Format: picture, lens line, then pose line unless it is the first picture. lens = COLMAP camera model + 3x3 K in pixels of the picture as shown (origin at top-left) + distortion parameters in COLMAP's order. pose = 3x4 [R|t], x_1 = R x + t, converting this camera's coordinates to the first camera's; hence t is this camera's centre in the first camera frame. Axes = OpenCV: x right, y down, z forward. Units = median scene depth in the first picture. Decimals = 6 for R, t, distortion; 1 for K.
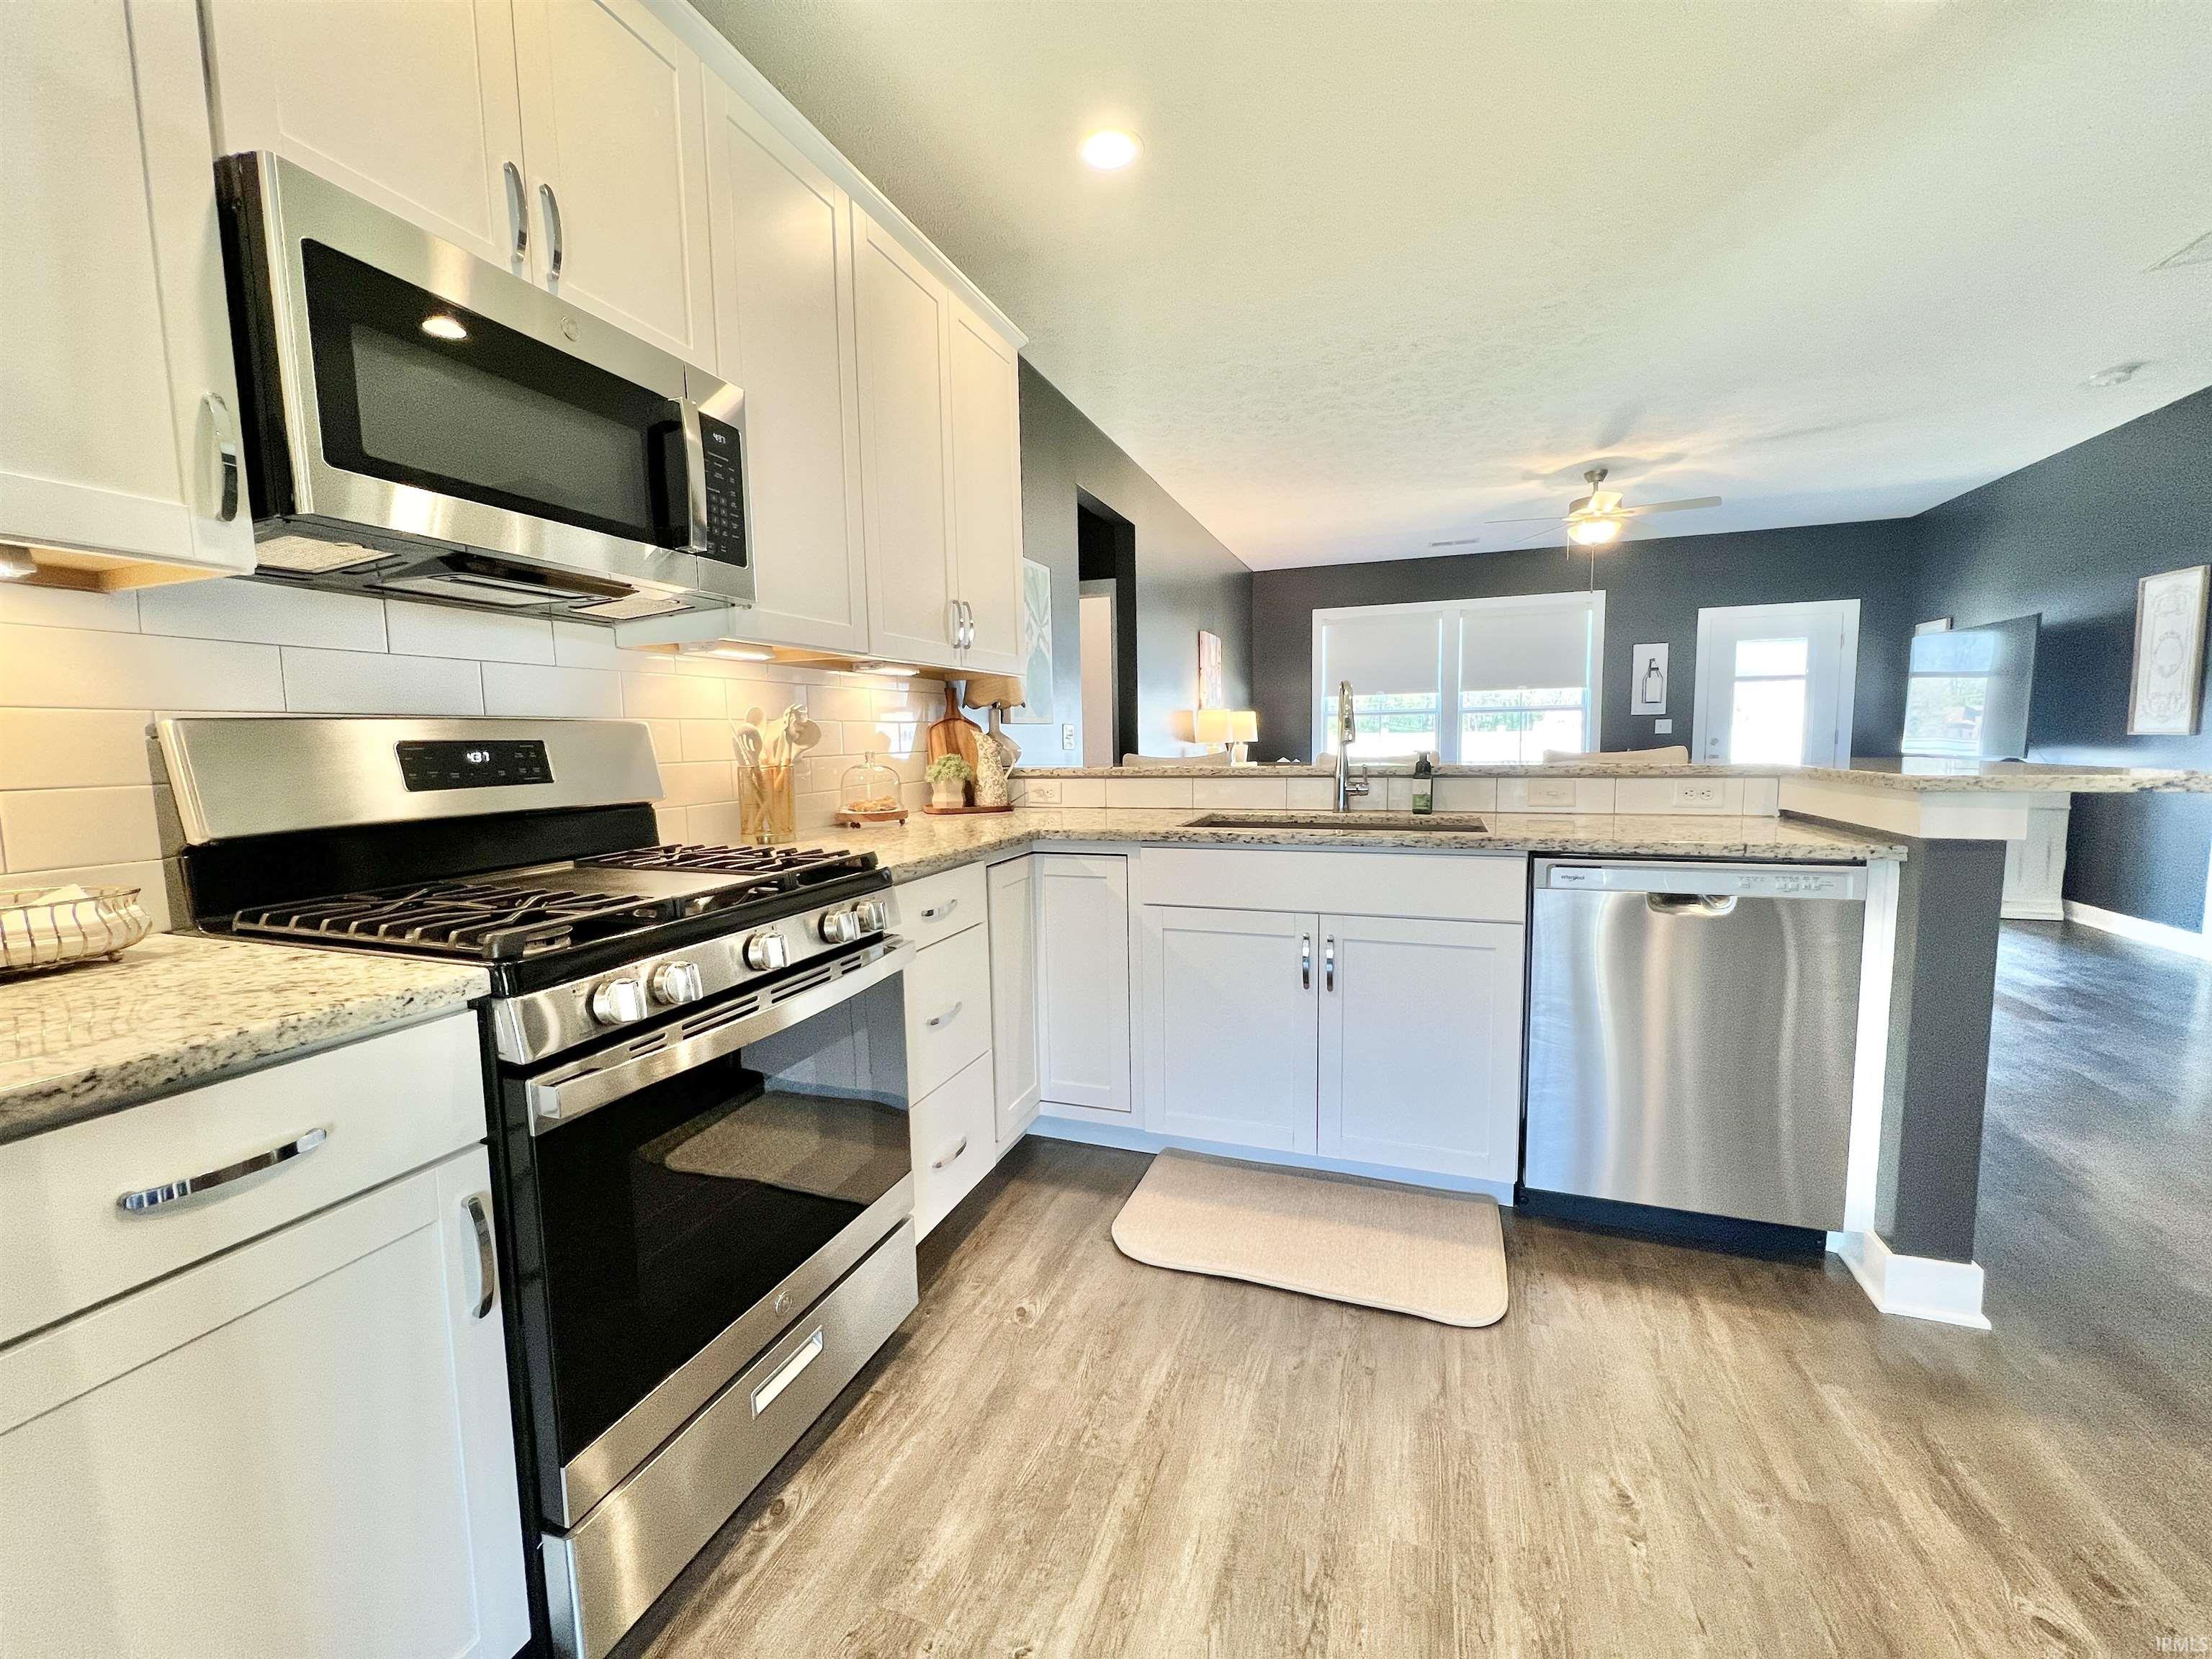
lens RADIAL K [[884.2, 0, 1100.6], [0, 884.2, 827.7], [0, 0, 1]] dist [-0.002201, 0.000961]
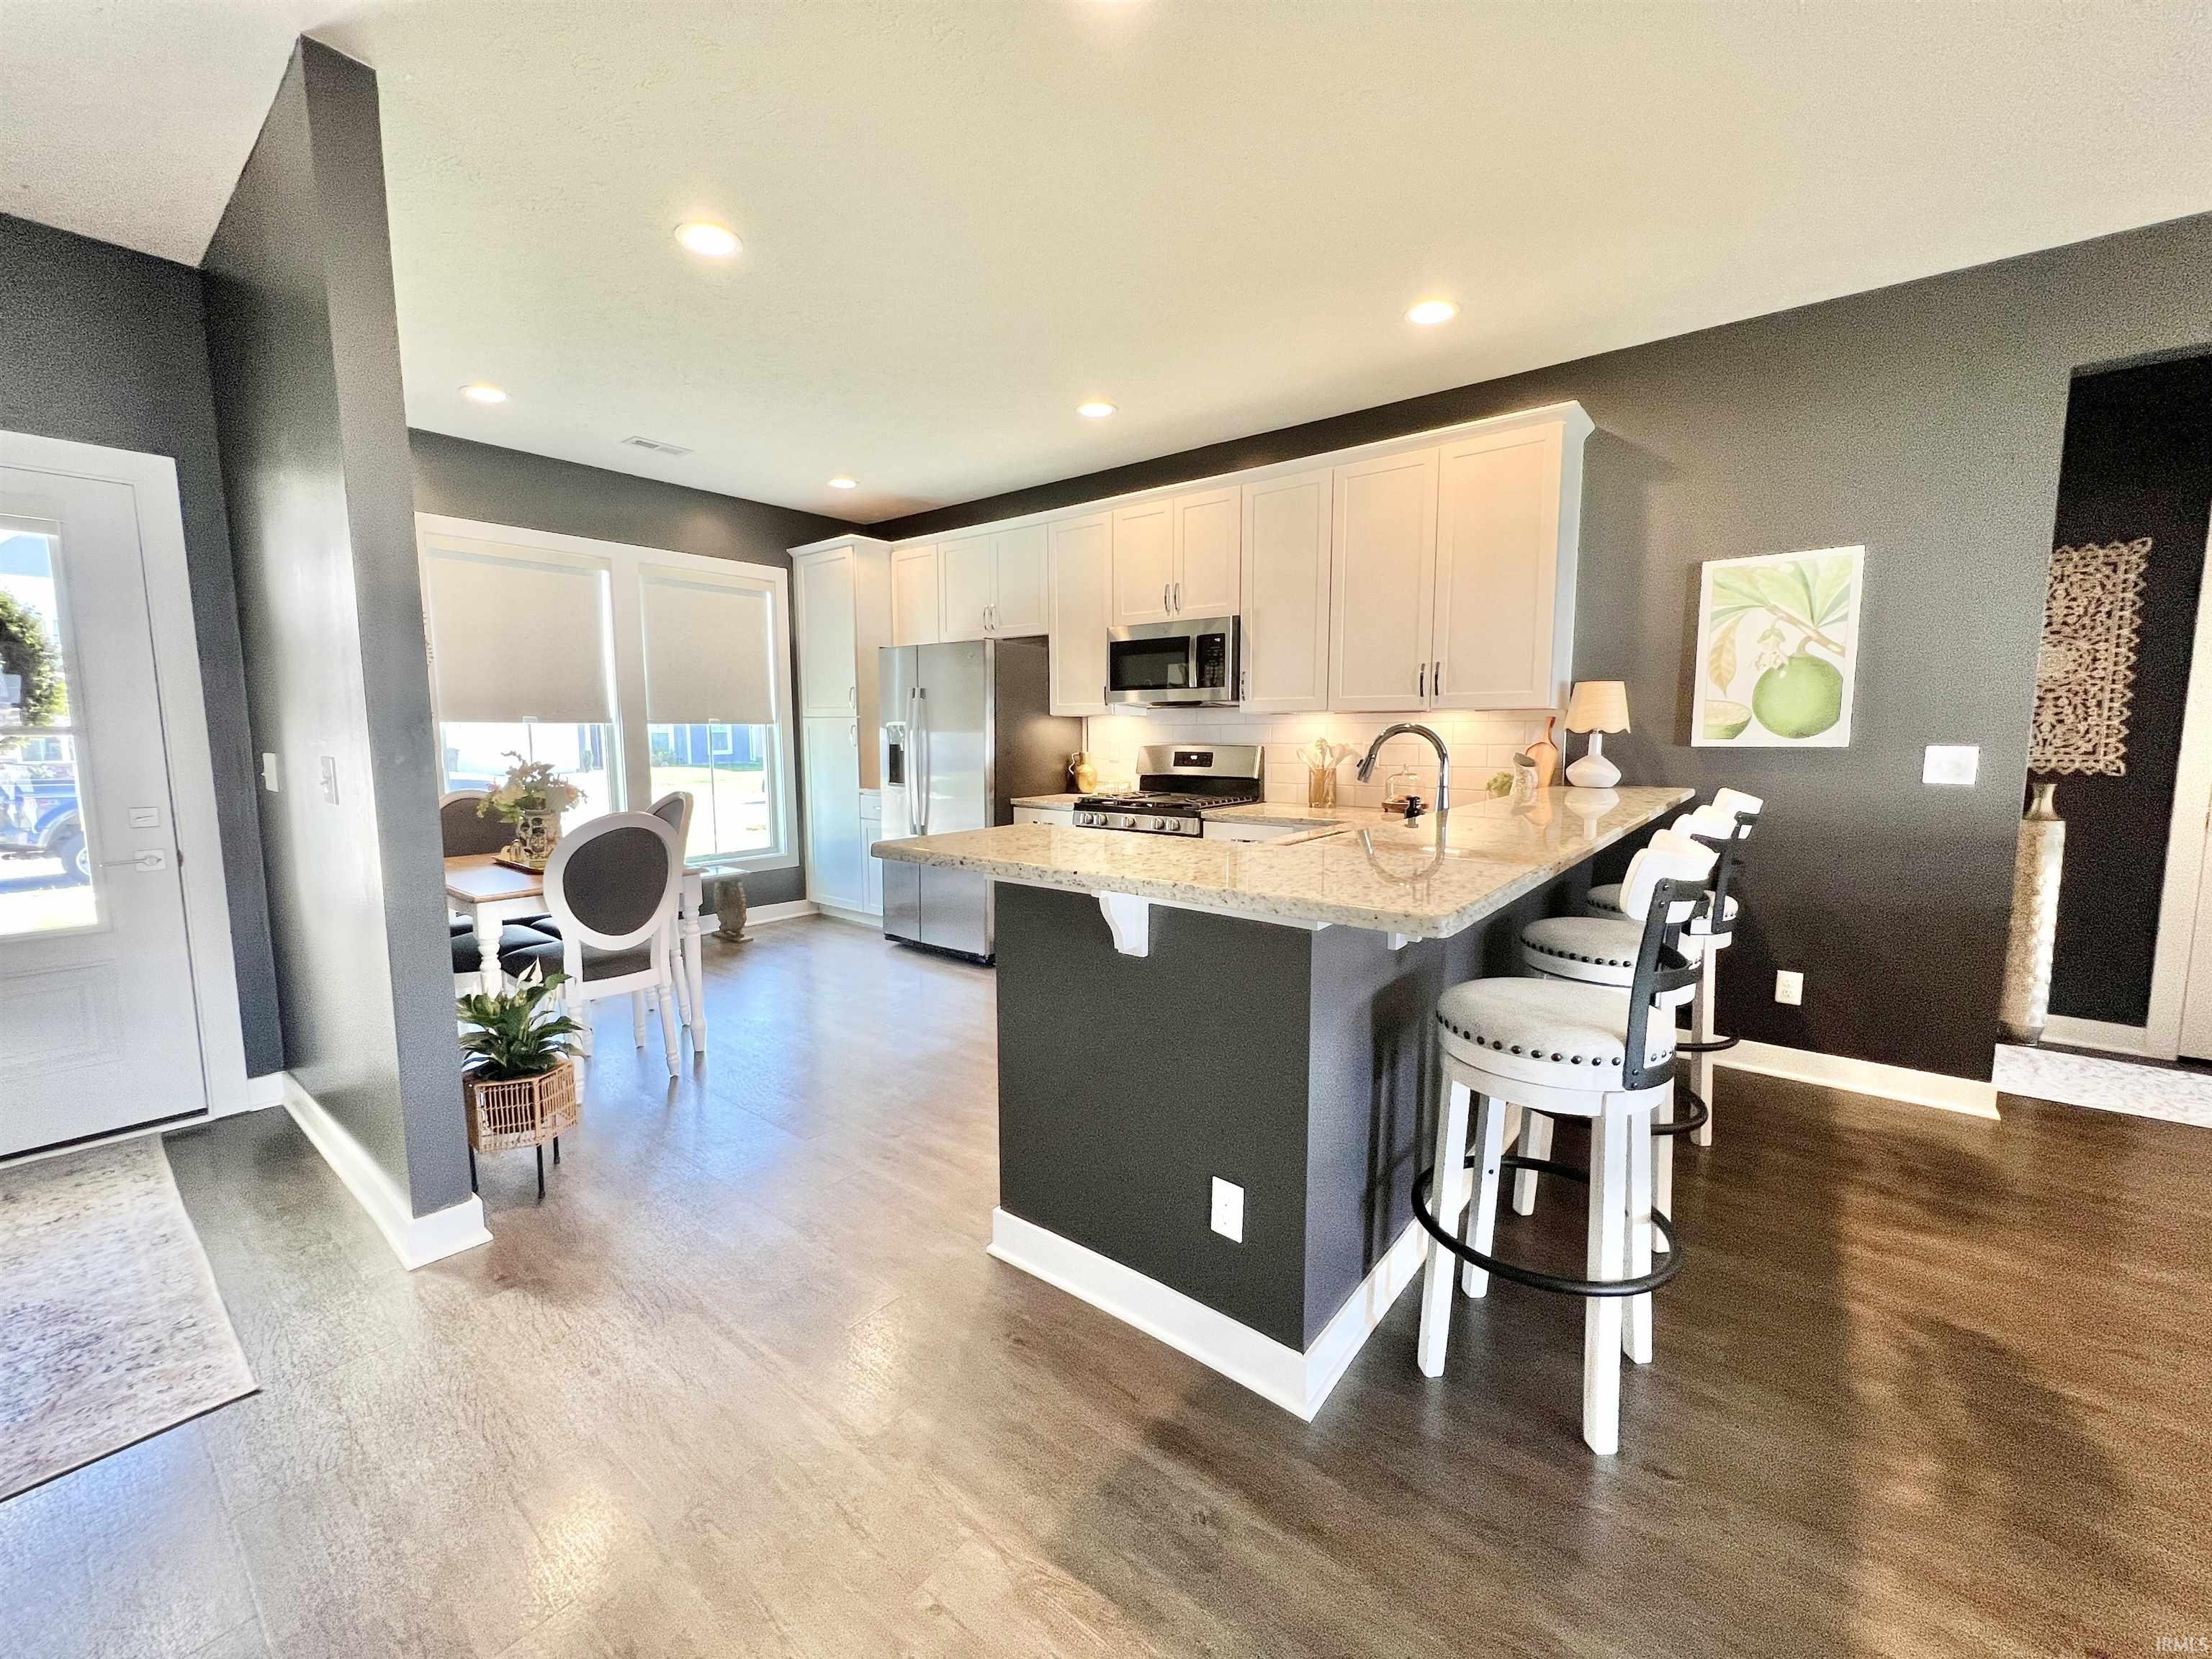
lens RADIAL K [[884.2, 0, 1098.5], [0, 884.2, 828.1], [0, 0, 1]] dist [-0.002201, 0.000961]
pose [[-0.321688, 0.123067, -0.938814, 1.536814], [-0.086768, 0.983514, 0.158658, -0.194048], [0.942862, 0.132497, -0.305706, 1.076201]]
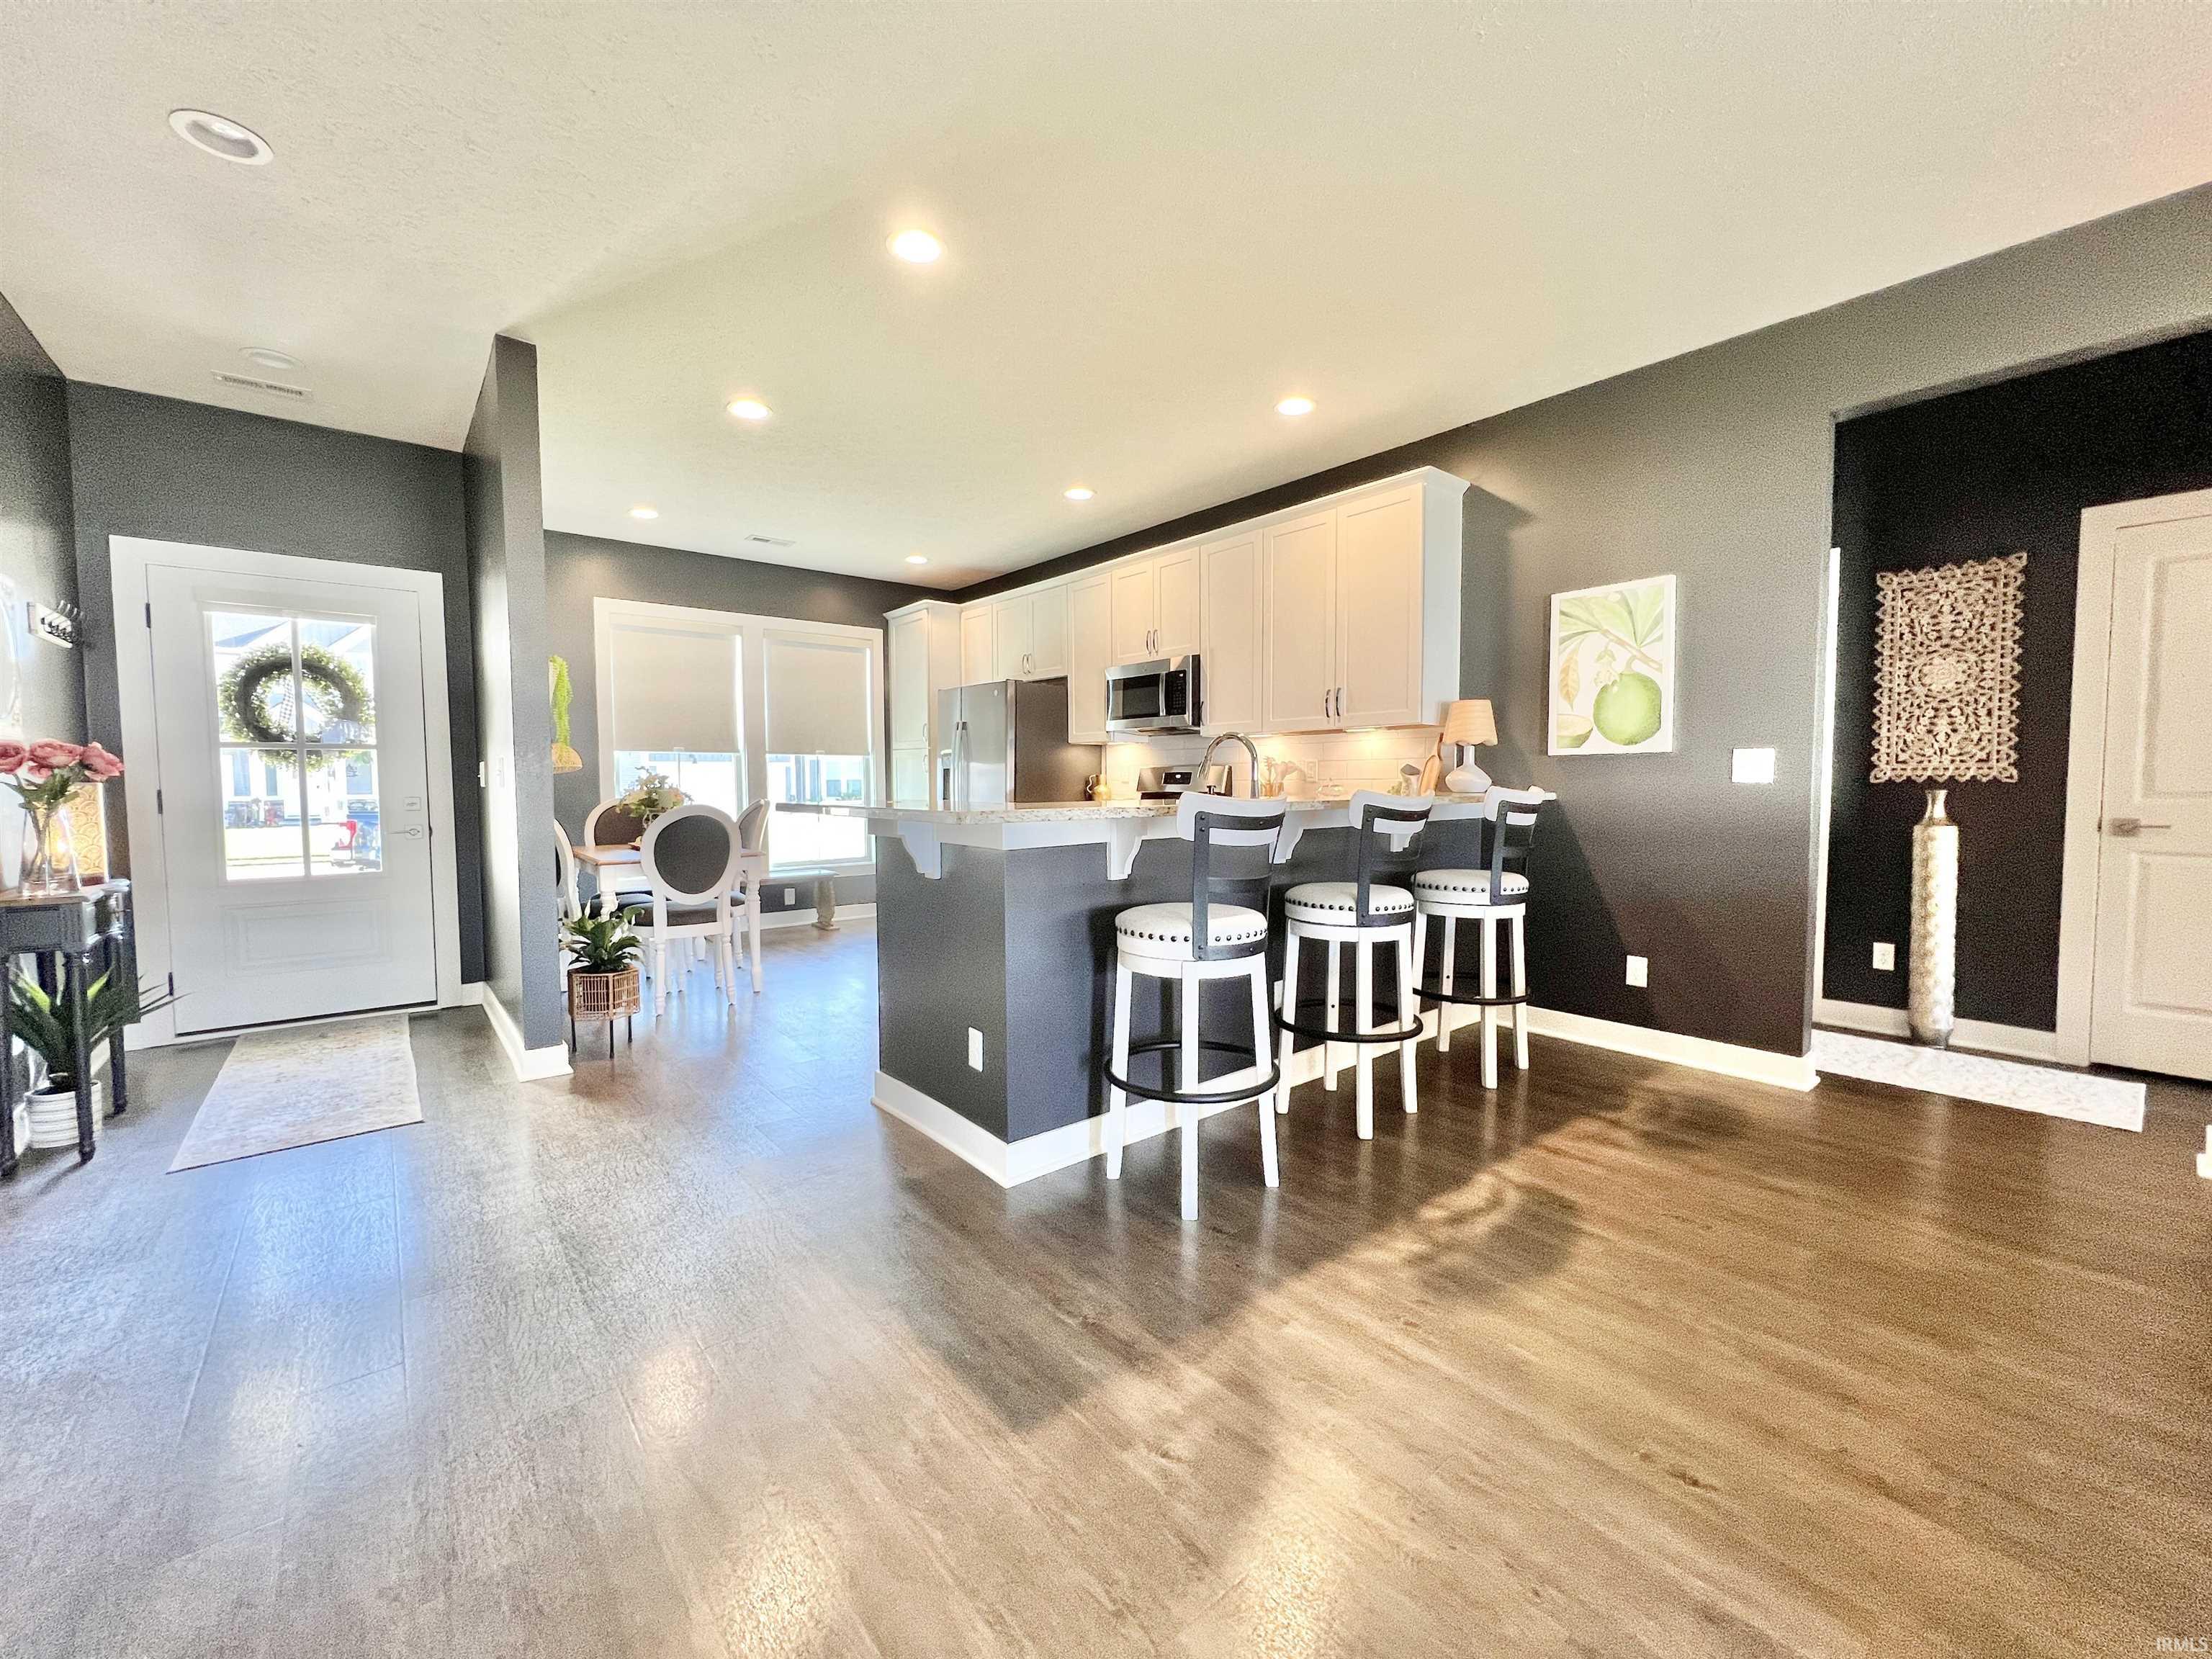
lens RADIAL K [[884.2, 0, 1098.4], [0, 884.2, 828.8], [0, 0, 1]] dist [-0.002201, 0.000961]
pose [[-0.507176, 0.066758, -0.859253, 1.690023], [-0.073499, 0.990013, 0.120300, -0.181050], [0.858703, 0.124168, -0.497205, 1.649649]]
